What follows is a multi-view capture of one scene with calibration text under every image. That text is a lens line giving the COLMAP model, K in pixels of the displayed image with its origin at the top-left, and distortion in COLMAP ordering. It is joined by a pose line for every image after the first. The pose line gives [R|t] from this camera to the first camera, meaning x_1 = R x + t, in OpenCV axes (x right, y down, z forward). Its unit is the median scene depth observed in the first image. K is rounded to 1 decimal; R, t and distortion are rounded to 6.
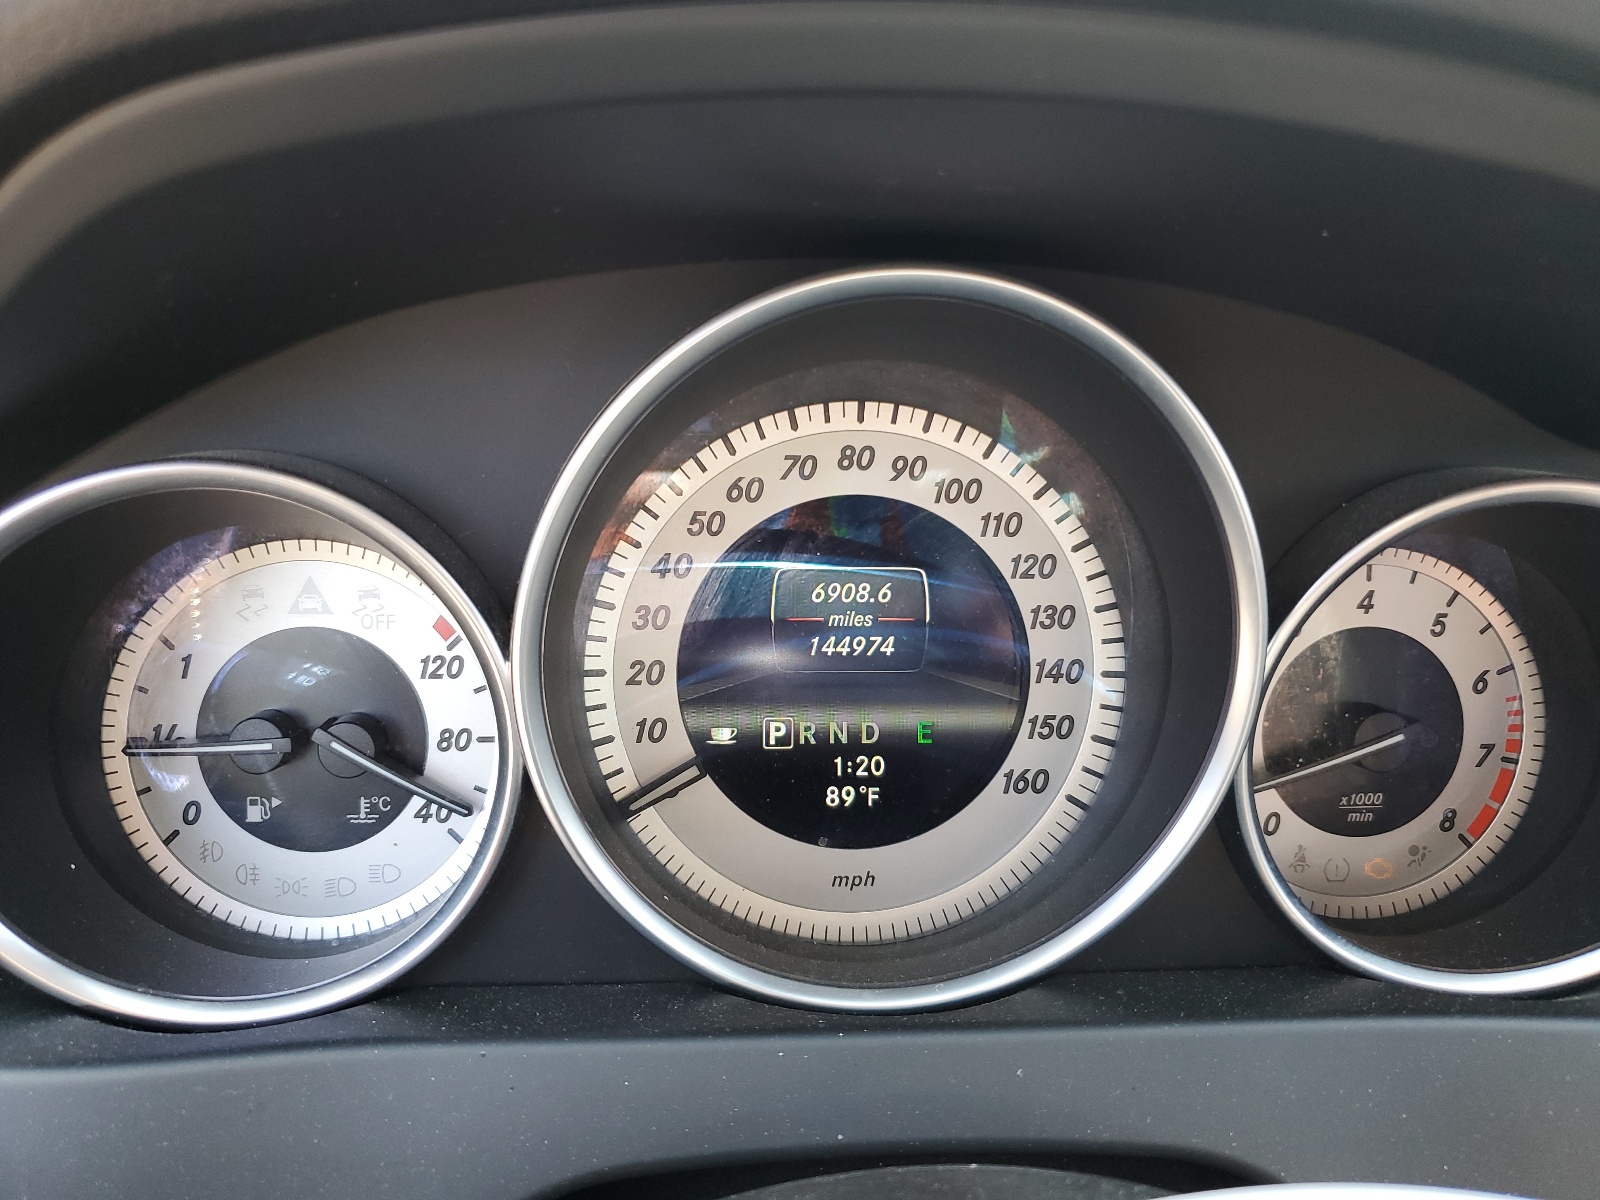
lens RADIAL K [[1218.1, 0, 797.9], [0, 1218.1, 598.8], [0, 0, 1]] dist [-0.003620, -0.000704]
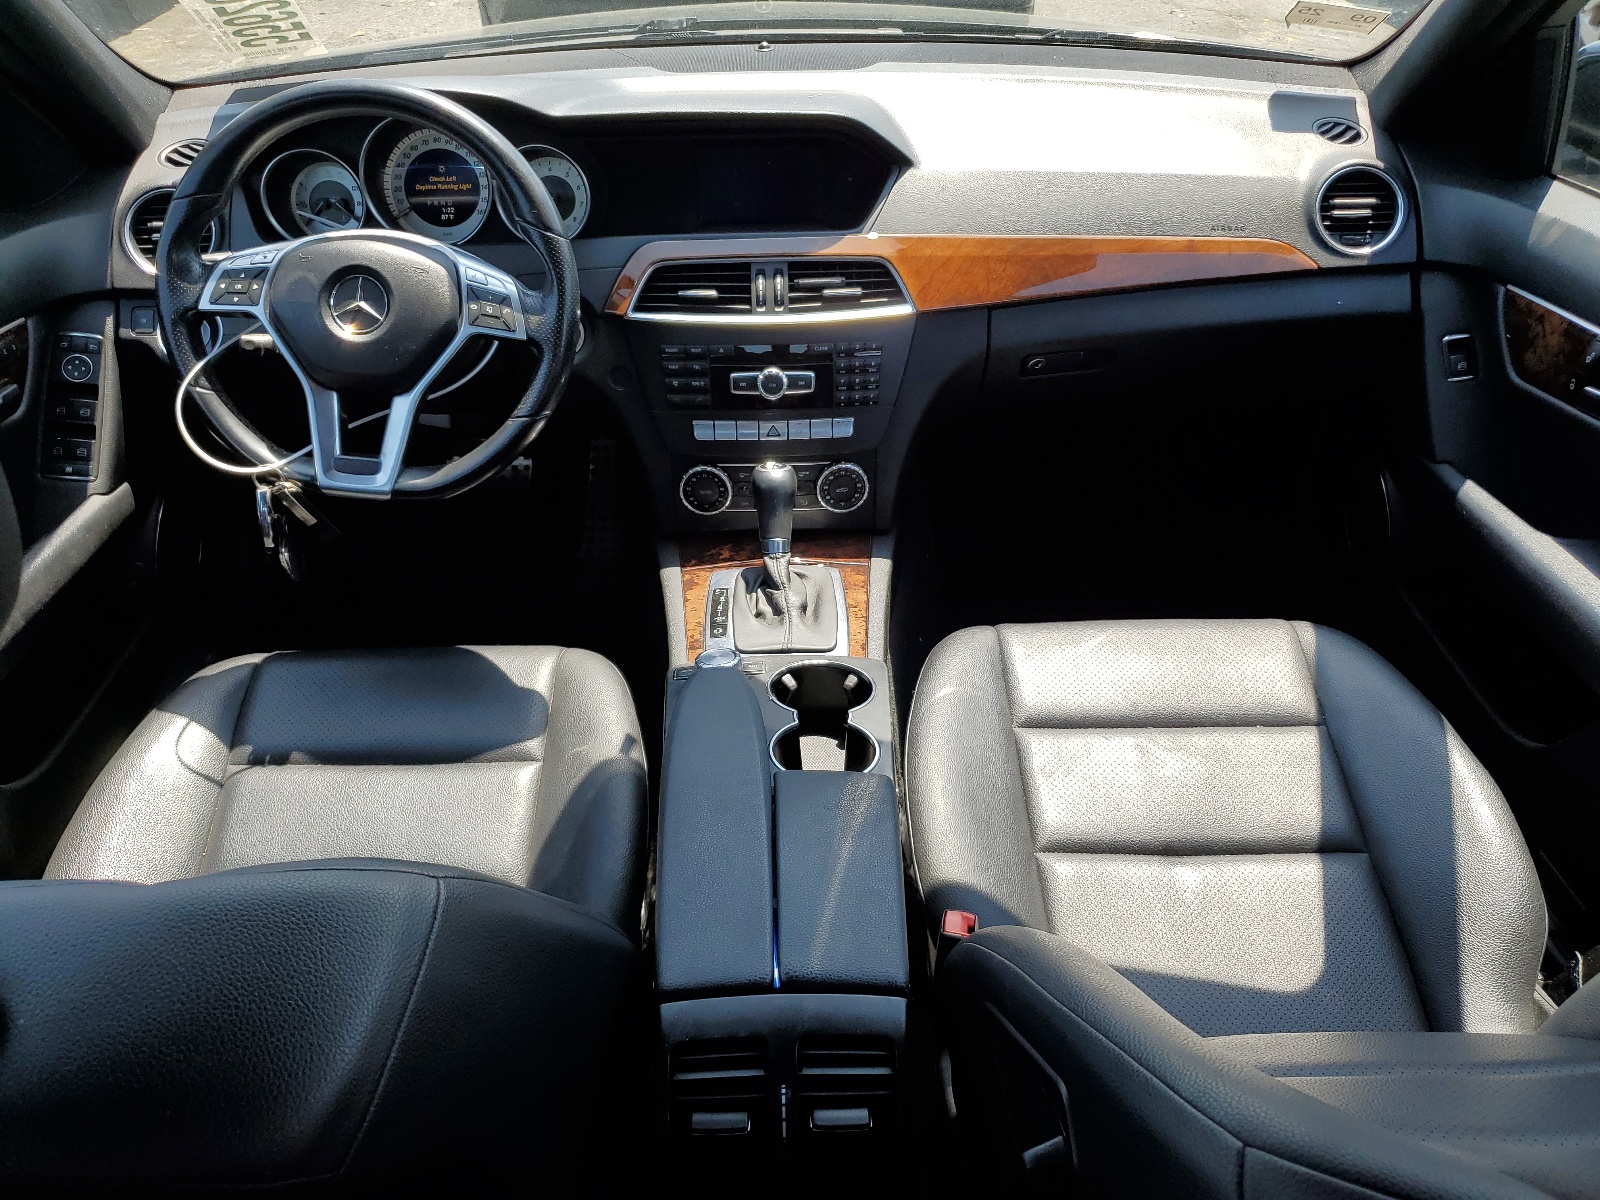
lens RADIAL K [[1218.1, 0, 802.3], [0, 1218.1, 598.1], [0, 0, 1]] dist [-0.003620, -0.000704]
pose [[0.998692, -0.009615, -0.050217, 1.687293], [0.024009, 0.955330, 0.294565, 0.225648], [0.045142, -0.295385, 0.954311, -3.970404]]
